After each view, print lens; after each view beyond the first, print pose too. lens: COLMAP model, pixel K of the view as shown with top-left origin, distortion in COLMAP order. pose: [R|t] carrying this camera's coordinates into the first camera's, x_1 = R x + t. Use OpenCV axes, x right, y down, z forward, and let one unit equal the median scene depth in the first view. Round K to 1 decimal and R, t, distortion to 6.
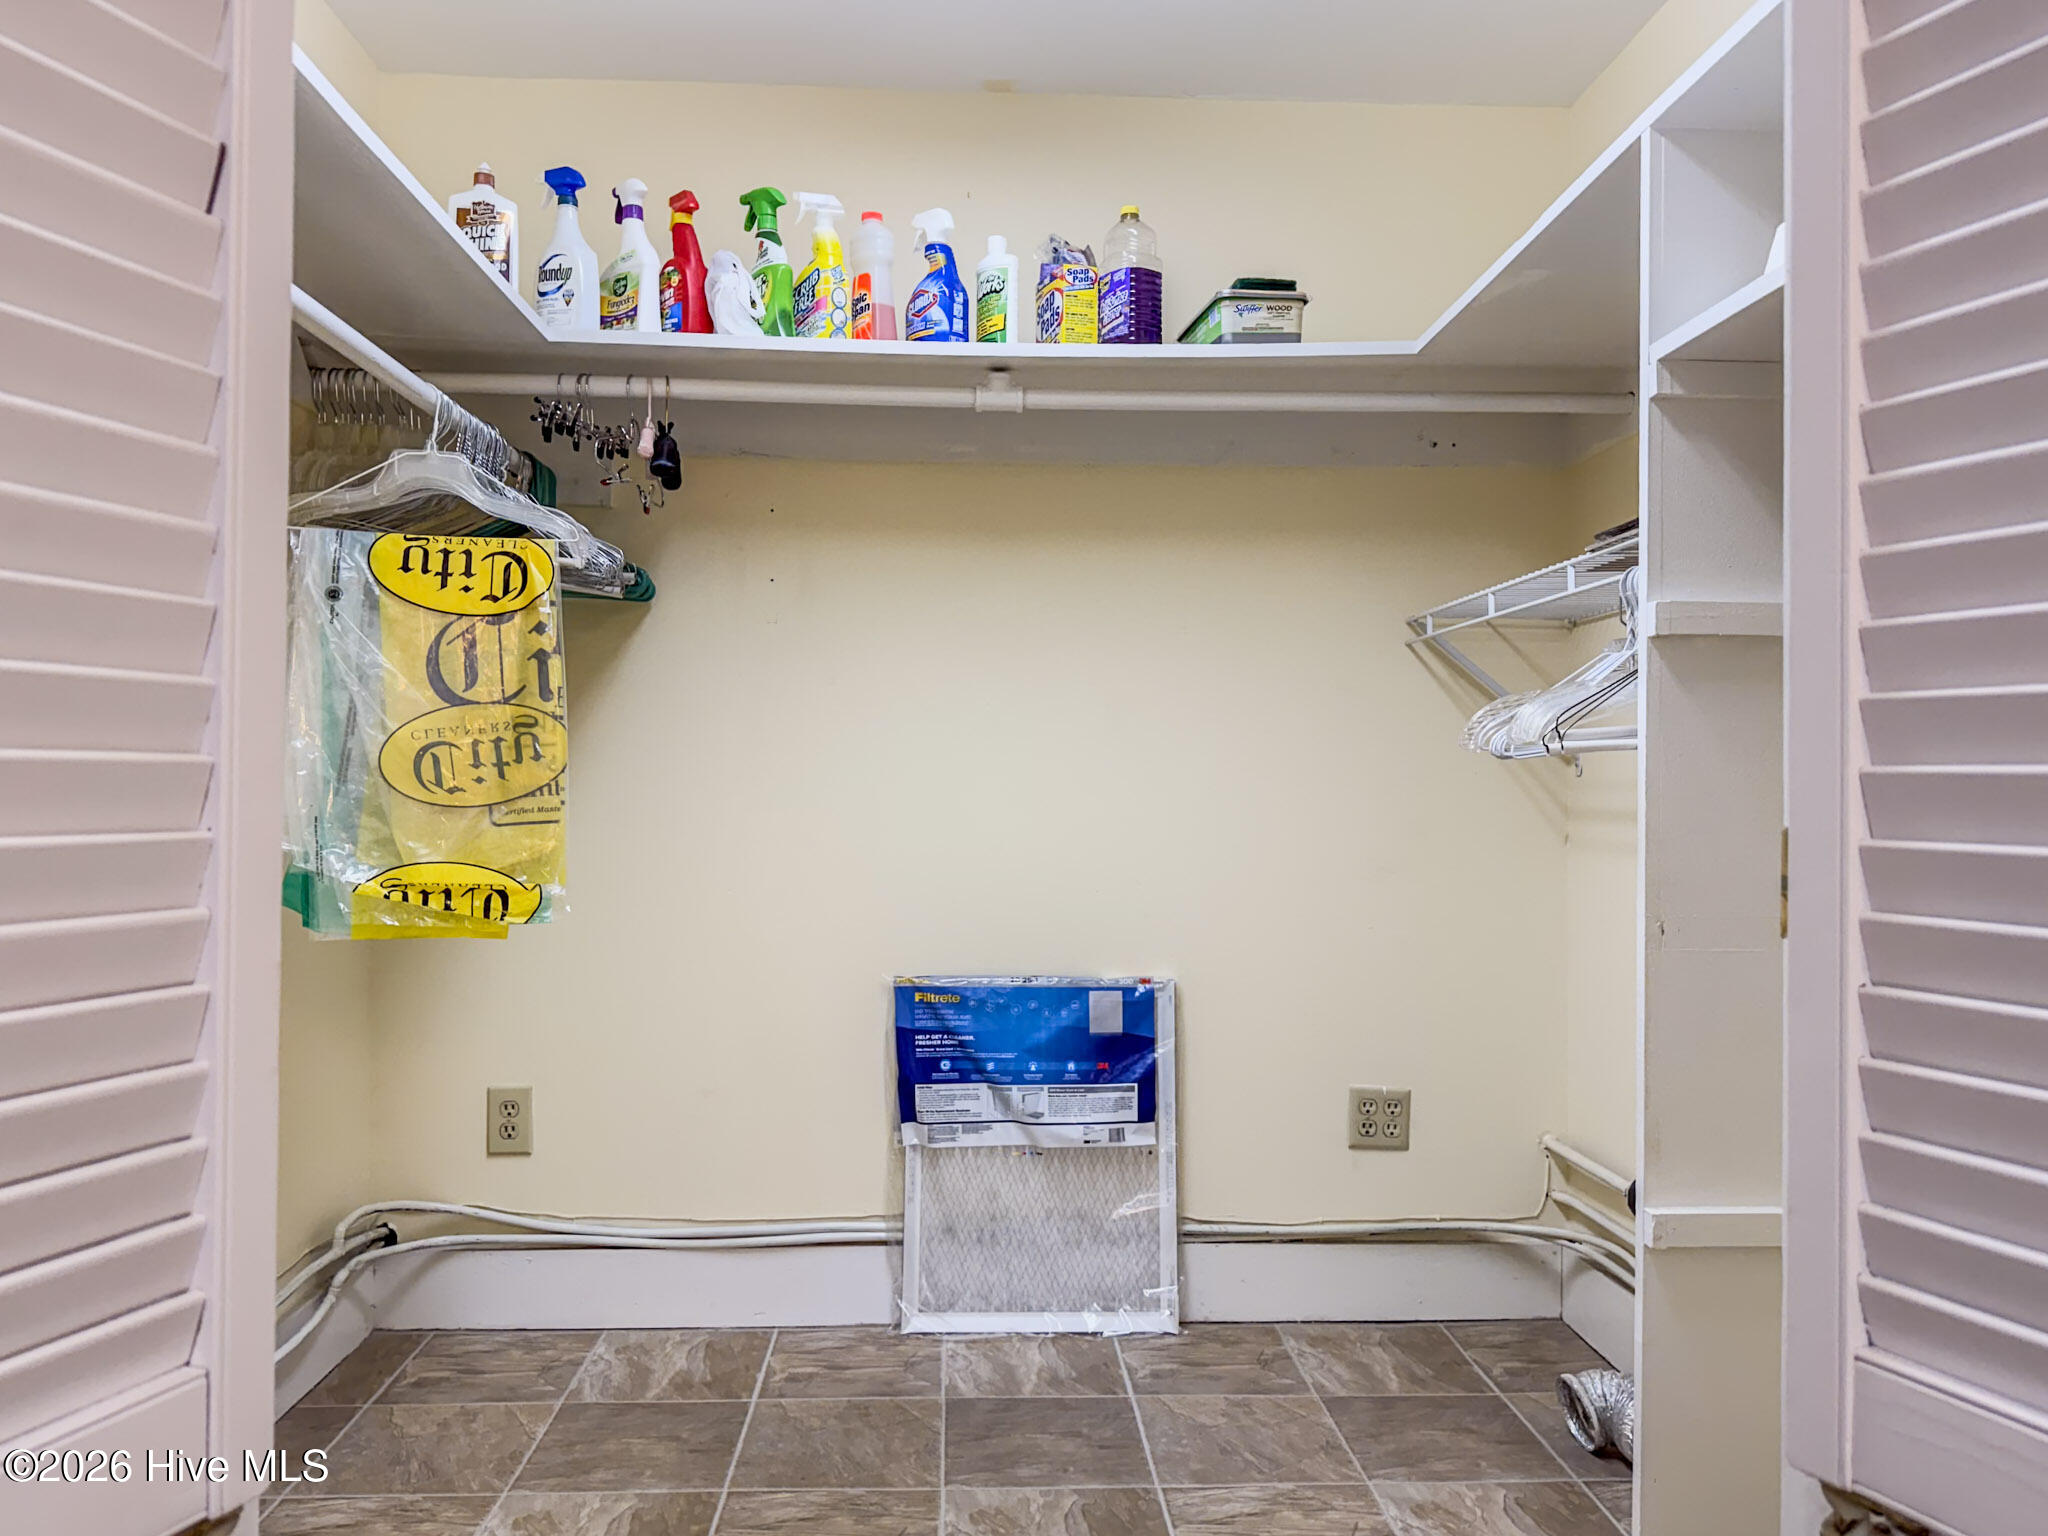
lens RADIAL K [[1463.3, 0, 1031.0], [0, 1463.3, 751.9], [0, 0, 1]] dist [0.027531, -0.027879]
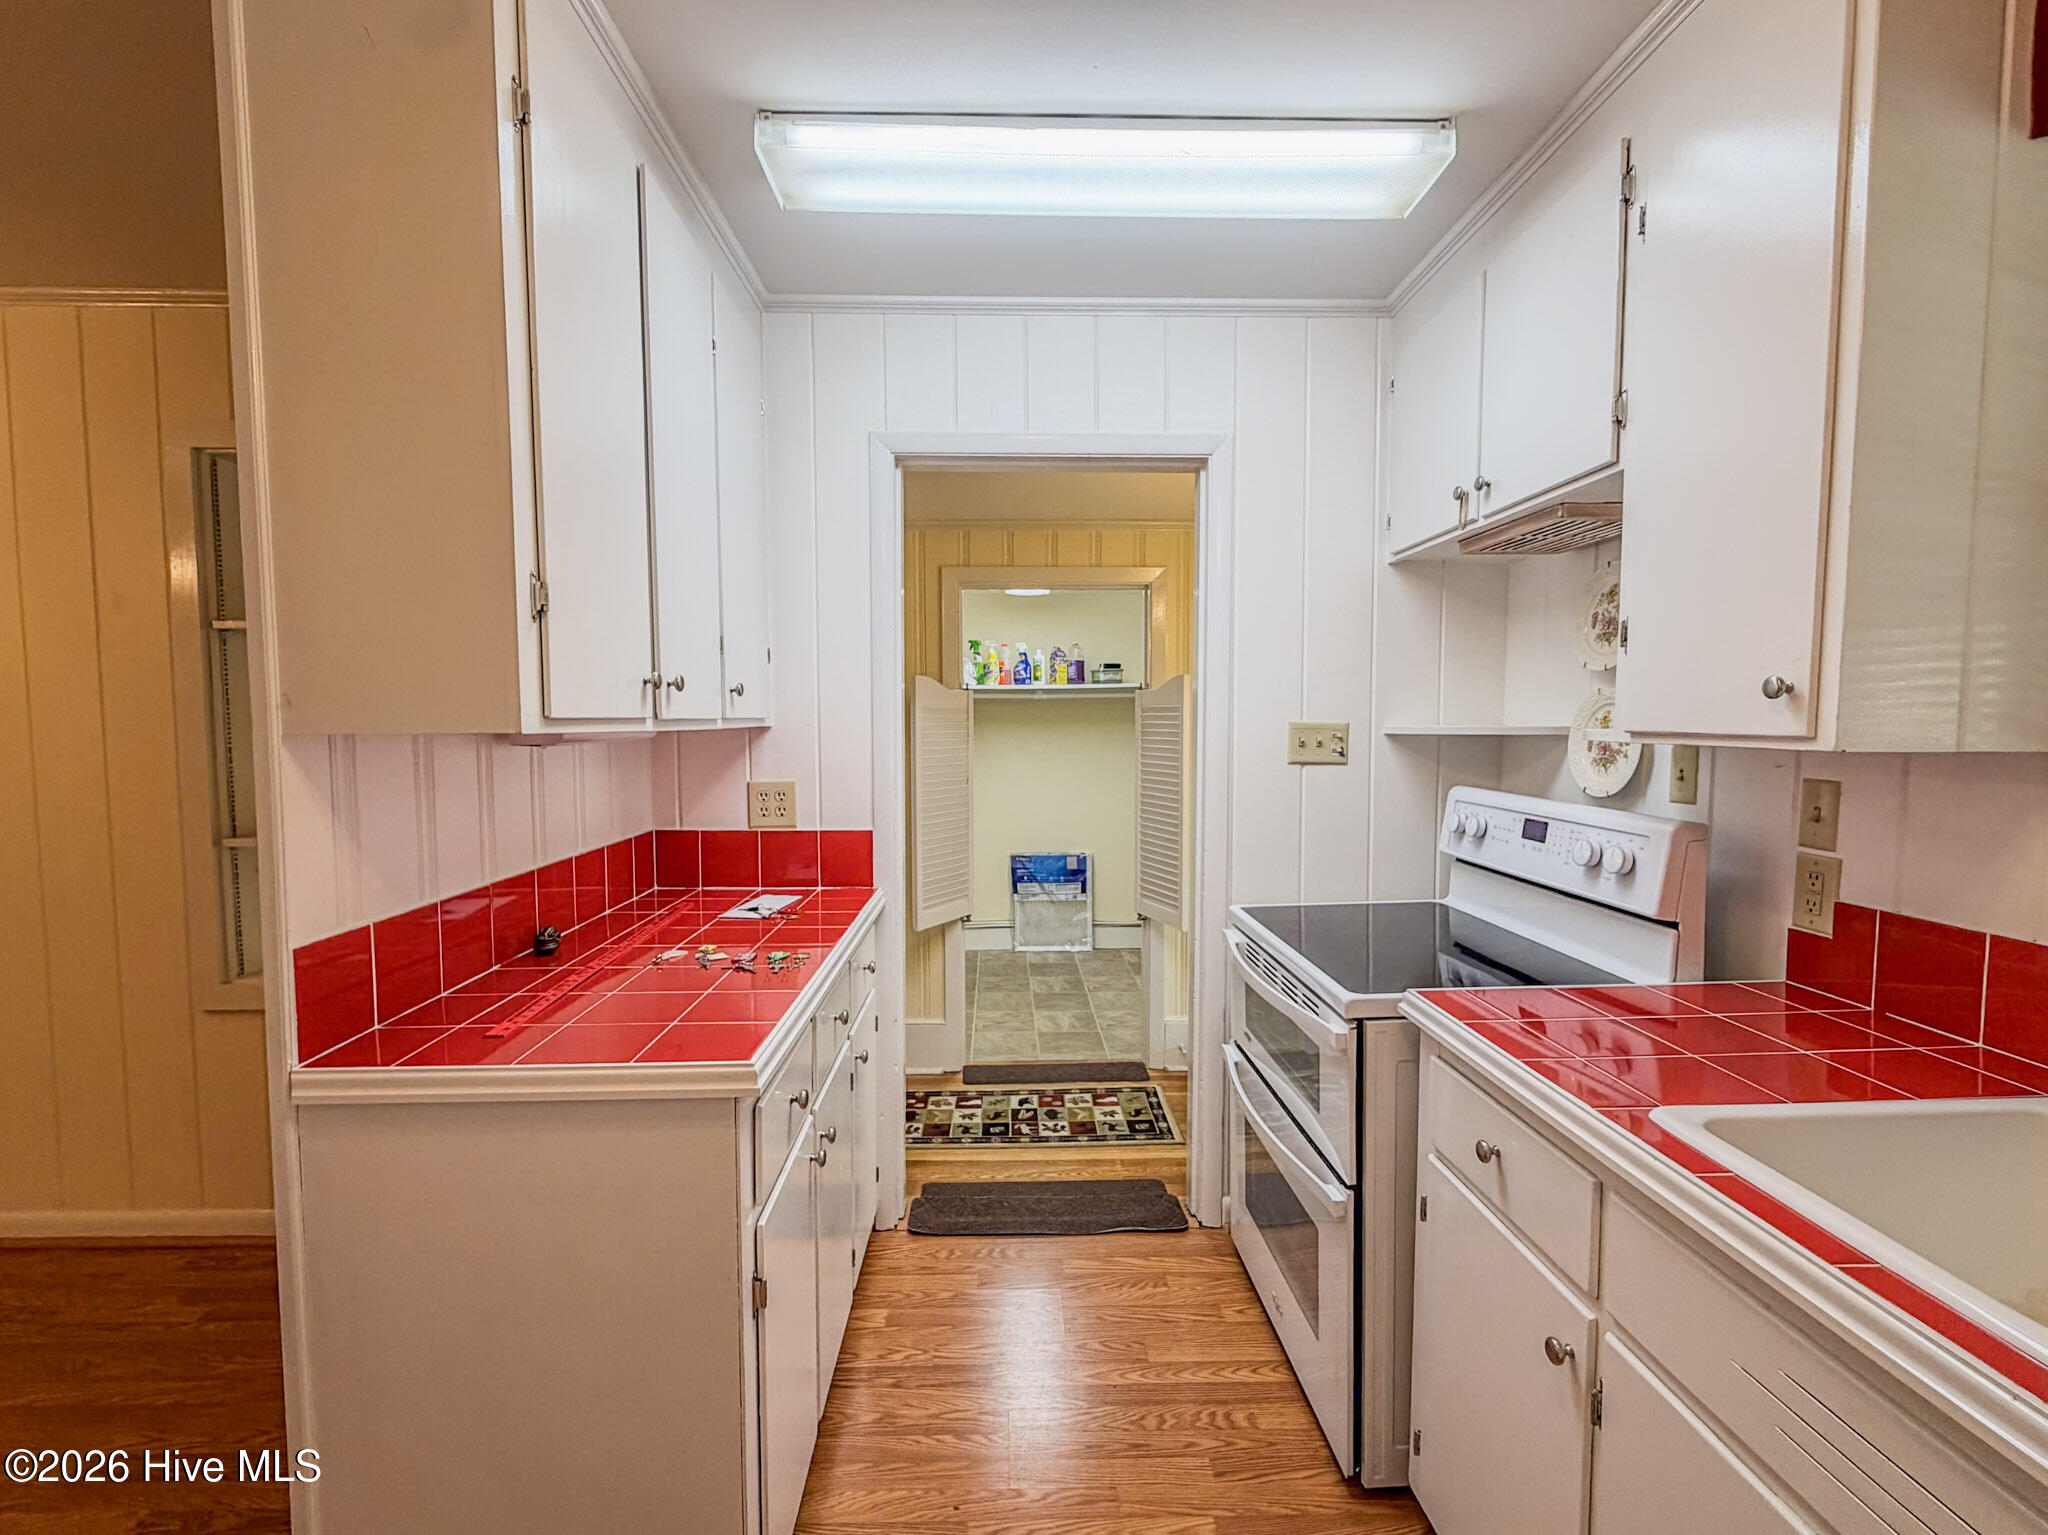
lens RADIAL K [[952.3, 0, 1021.7], [0, 952.3, 771.4], [0, 0, 1]] dist [-0.001704, 0.000060]
pose [[0.999563, -0.009853, -0.027859, -0.002775], [0.012098, 0.996591, 0.081607, -0.229513], [0.026960, -0.081908, 0.996275, -1.267731]]
